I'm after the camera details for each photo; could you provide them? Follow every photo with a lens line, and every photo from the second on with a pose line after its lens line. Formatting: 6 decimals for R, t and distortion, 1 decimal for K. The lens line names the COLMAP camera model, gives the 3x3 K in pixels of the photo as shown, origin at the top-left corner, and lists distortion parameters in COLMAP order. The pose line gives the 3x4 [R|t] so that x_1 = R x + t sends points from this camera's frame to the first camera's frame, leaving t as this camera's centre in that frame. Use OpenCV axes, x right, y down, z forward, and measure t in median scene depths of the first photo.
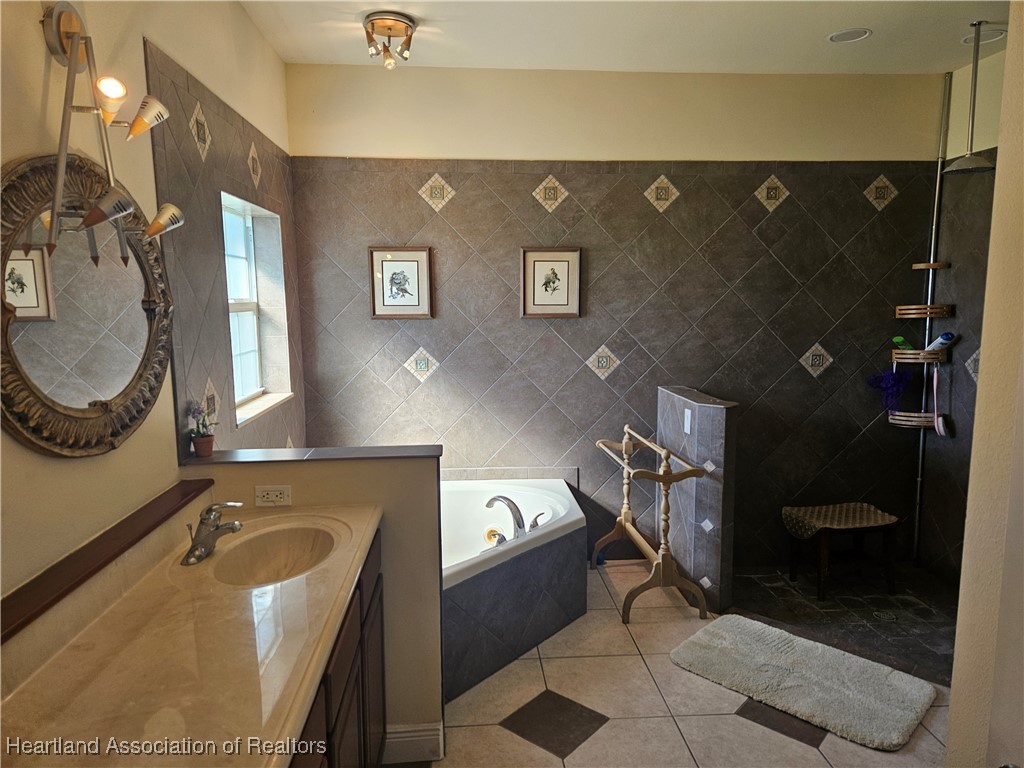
lens RADIAL K [[681.7, 0, 511.4], [0, 681.7, 387.5], [0, 0, 1]] dist [0.057890, -0.013554]
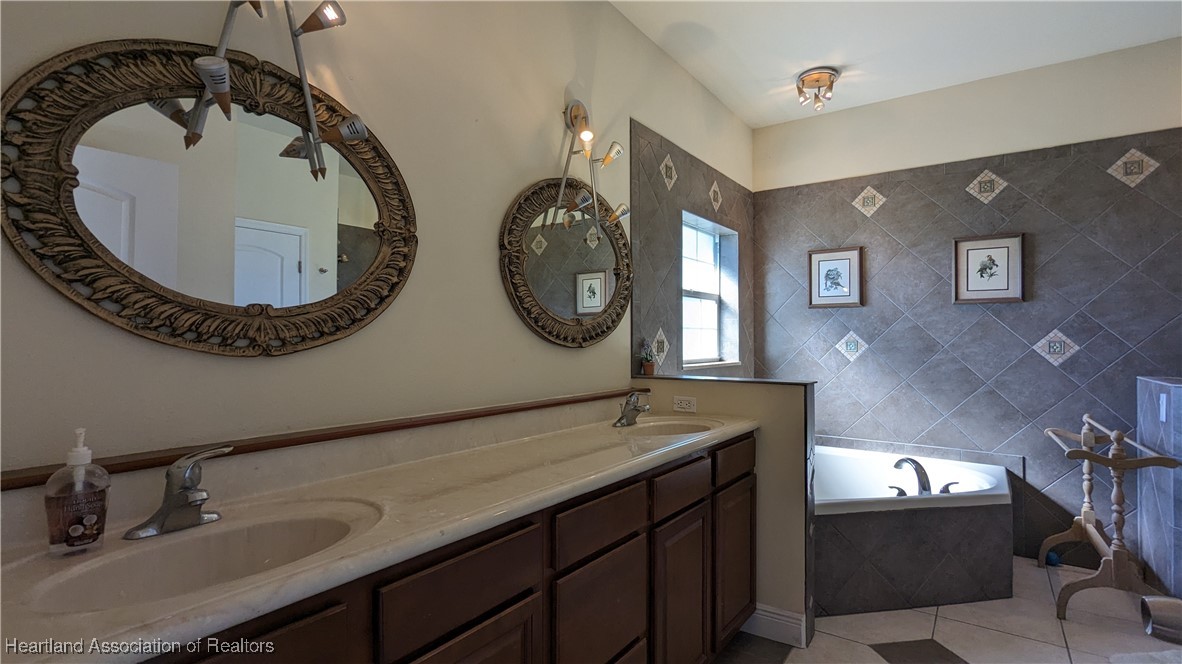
lens RADIAL K [[553.6, 0, 590.5], [0, 553.6, 332.7], [0, 0, 1]] dist [-0.004857, -0.000978]
pose [[0.768399, -0.000504, -0.639971, 0.134275], [-0.088203, 0.990373, -0.106684, 0.086410], [0.633863, 0.138423, 0.760957, -0.005426]]
